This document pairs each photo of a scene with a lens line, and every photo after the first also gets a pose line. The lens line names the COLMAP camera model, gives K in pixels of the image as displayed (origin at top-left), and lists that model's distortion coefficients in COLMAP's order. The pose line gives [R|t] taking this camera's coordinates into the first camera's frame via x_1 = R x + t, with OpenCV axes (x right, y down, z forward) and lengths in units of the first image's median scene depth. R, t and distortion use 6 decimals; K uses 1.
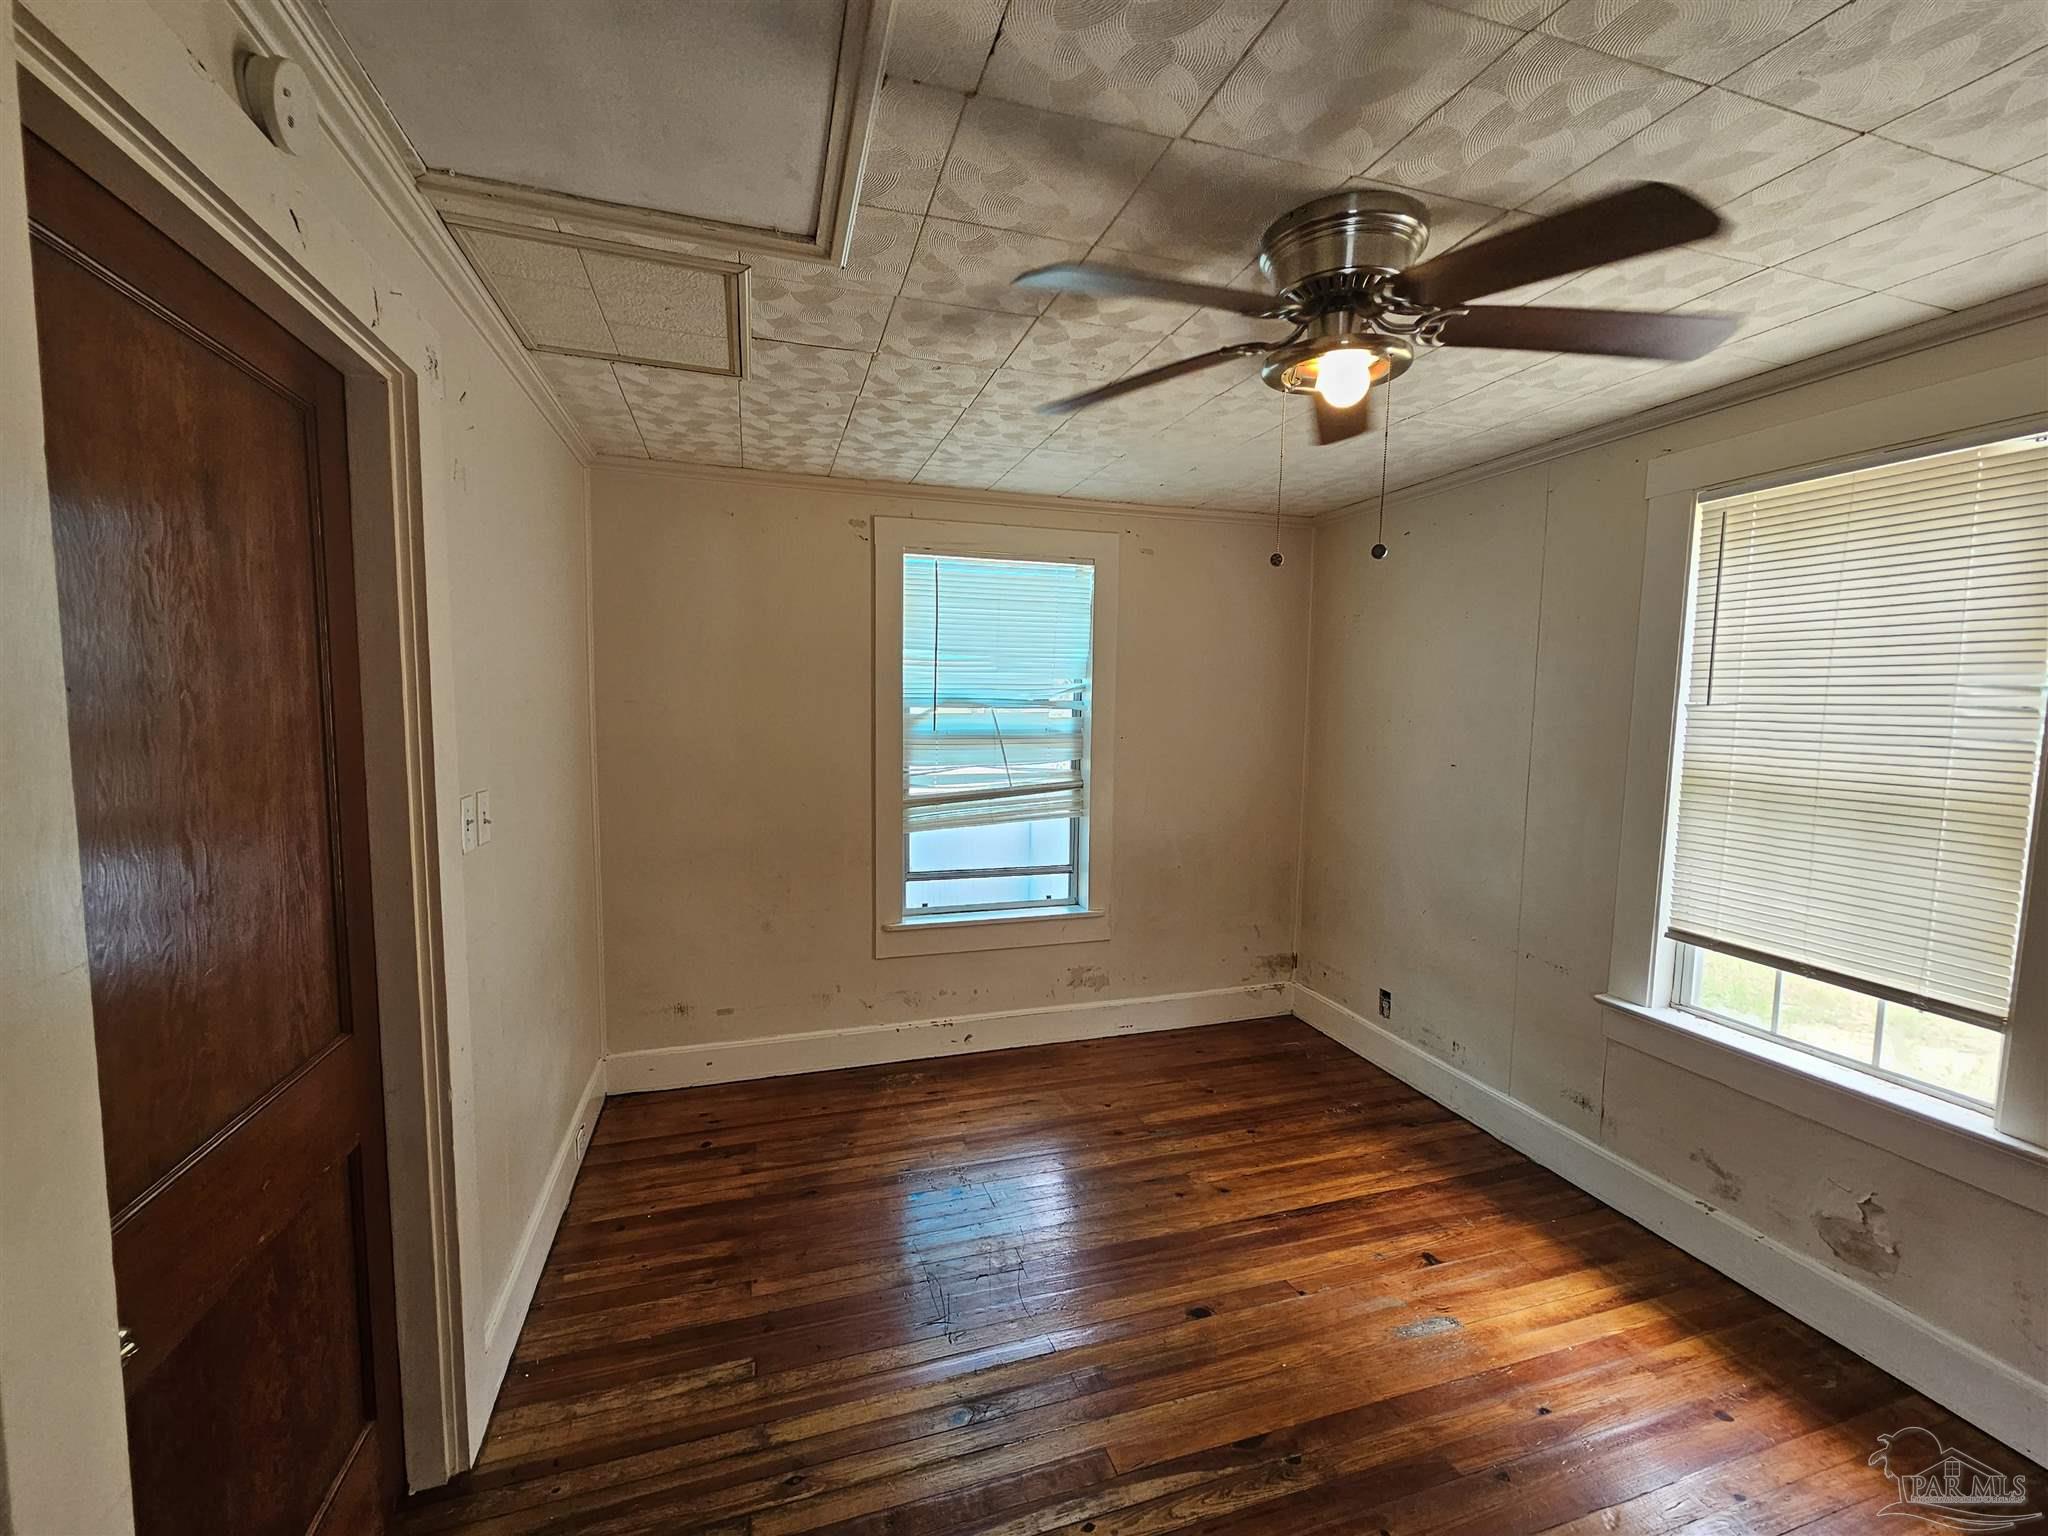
lens RADIAL K [[835.6, 0, 1021.0], [0, 835.6, 770.4], [0, 0, 1]] dist [-0.001223, 0.002435]
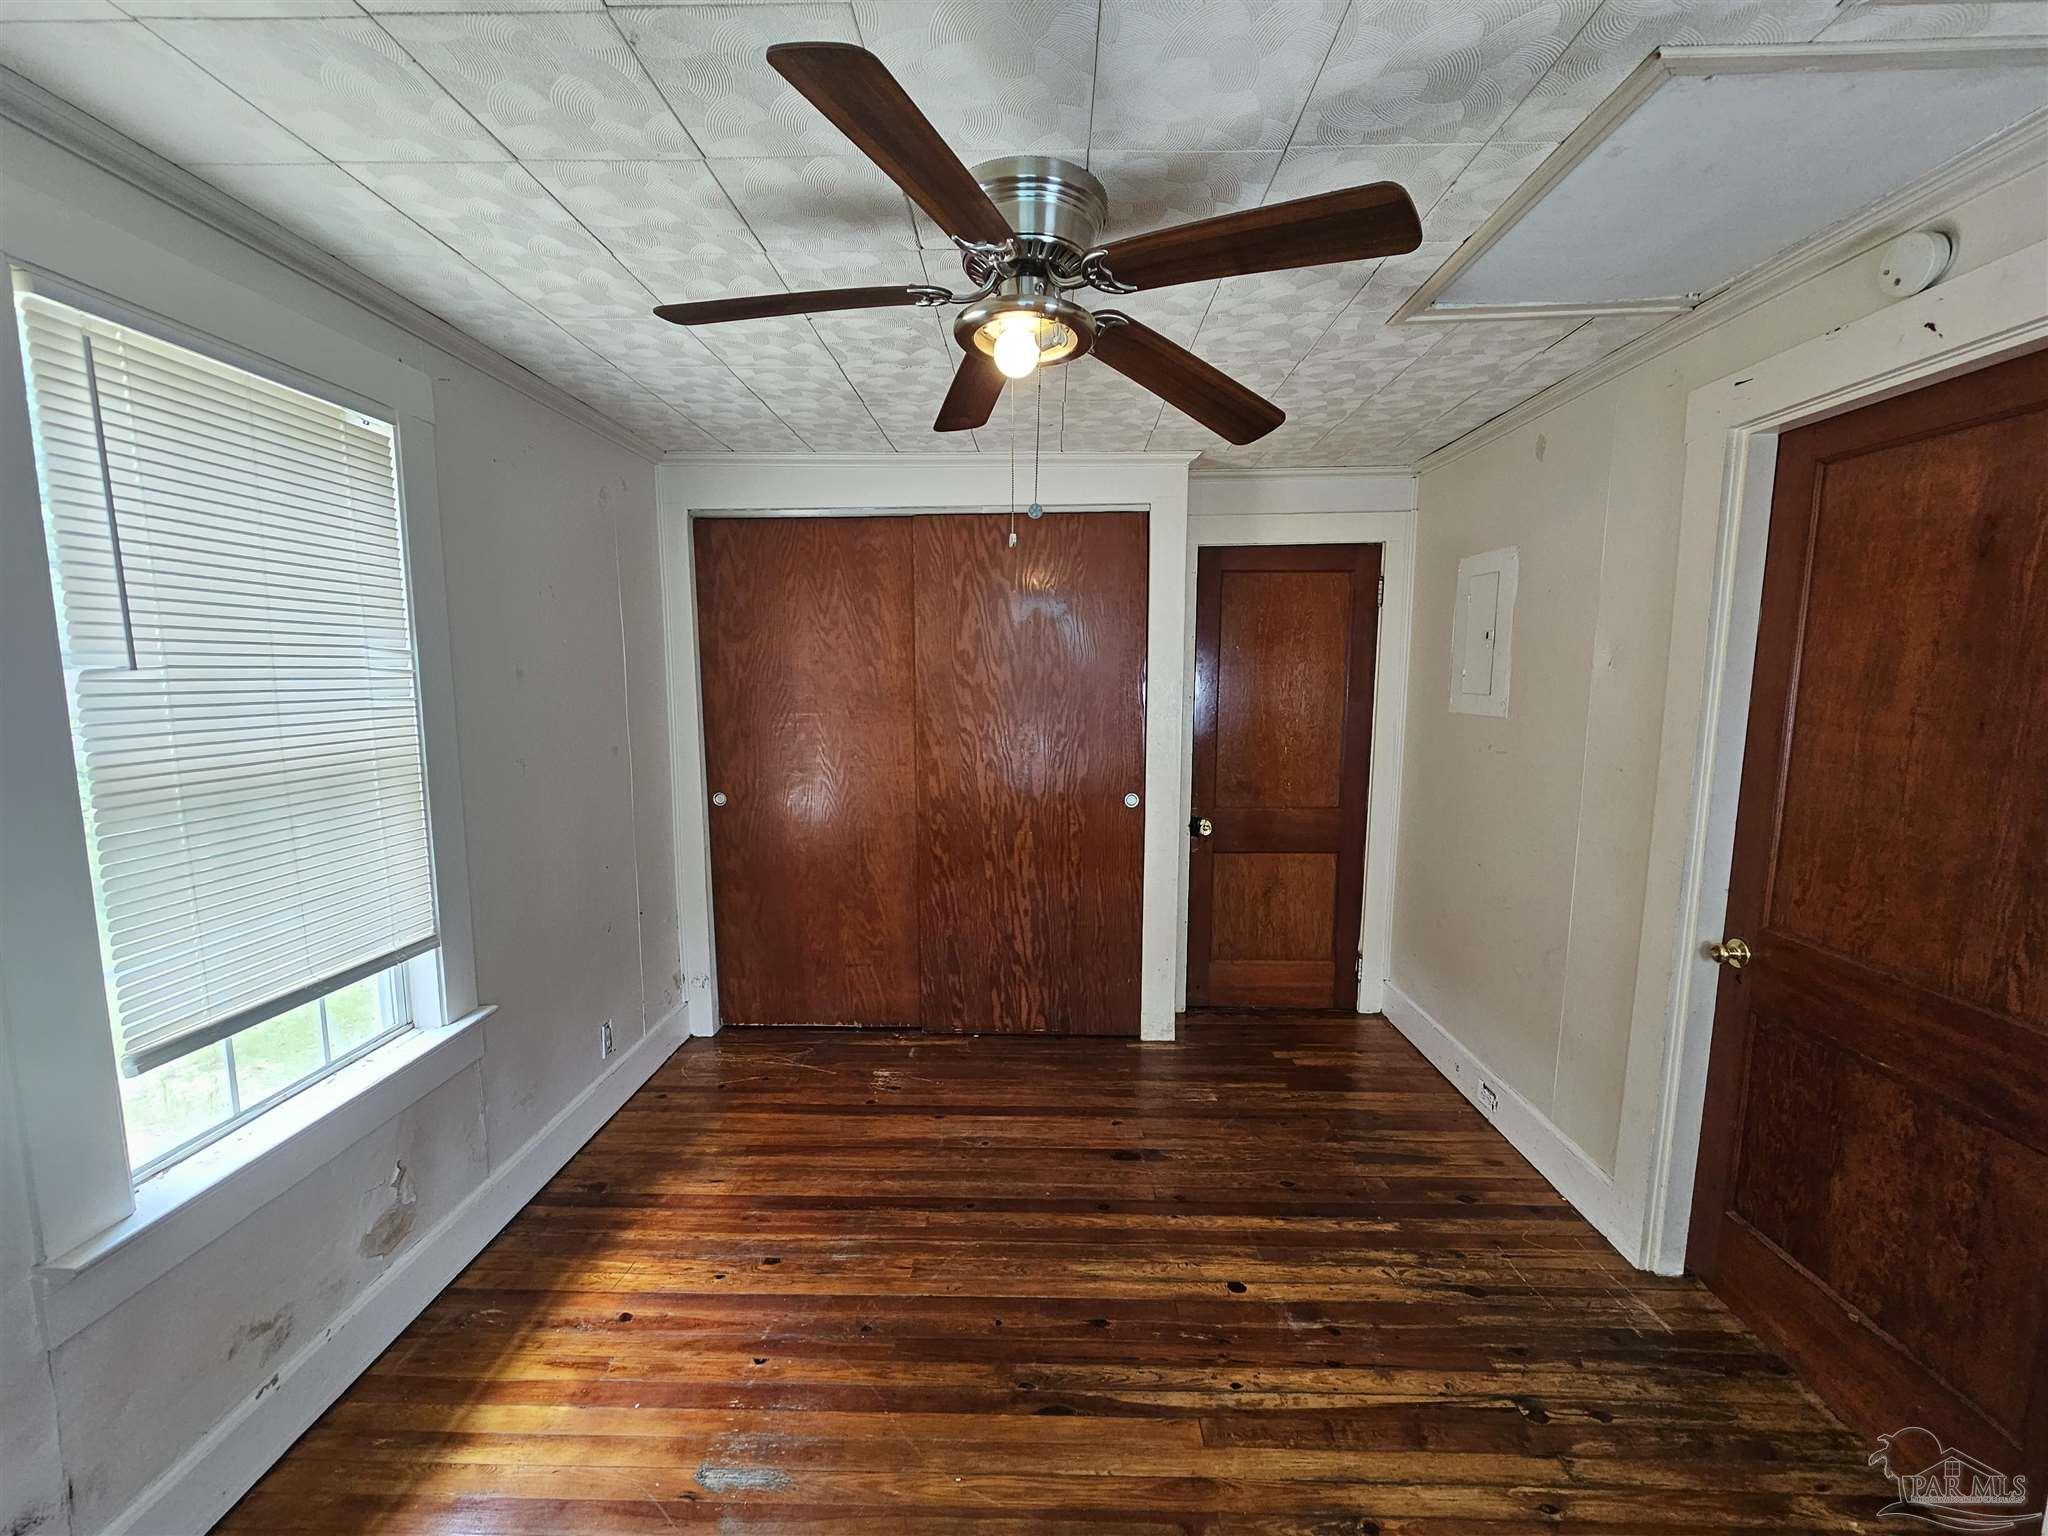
lens RADIAL K [[835.6, 0, 1021.0], [0, 835.6, 770.4], [0, 0, 1]] dist [-0.001223, 0.002435]
pose [[-0.944022, -0.056366, 0.325032, 0.028428], [0.013417, 0.977918, 0.208556, -0.158283], [-0.329610, 0.201242, -0.922420, 1.729440]]
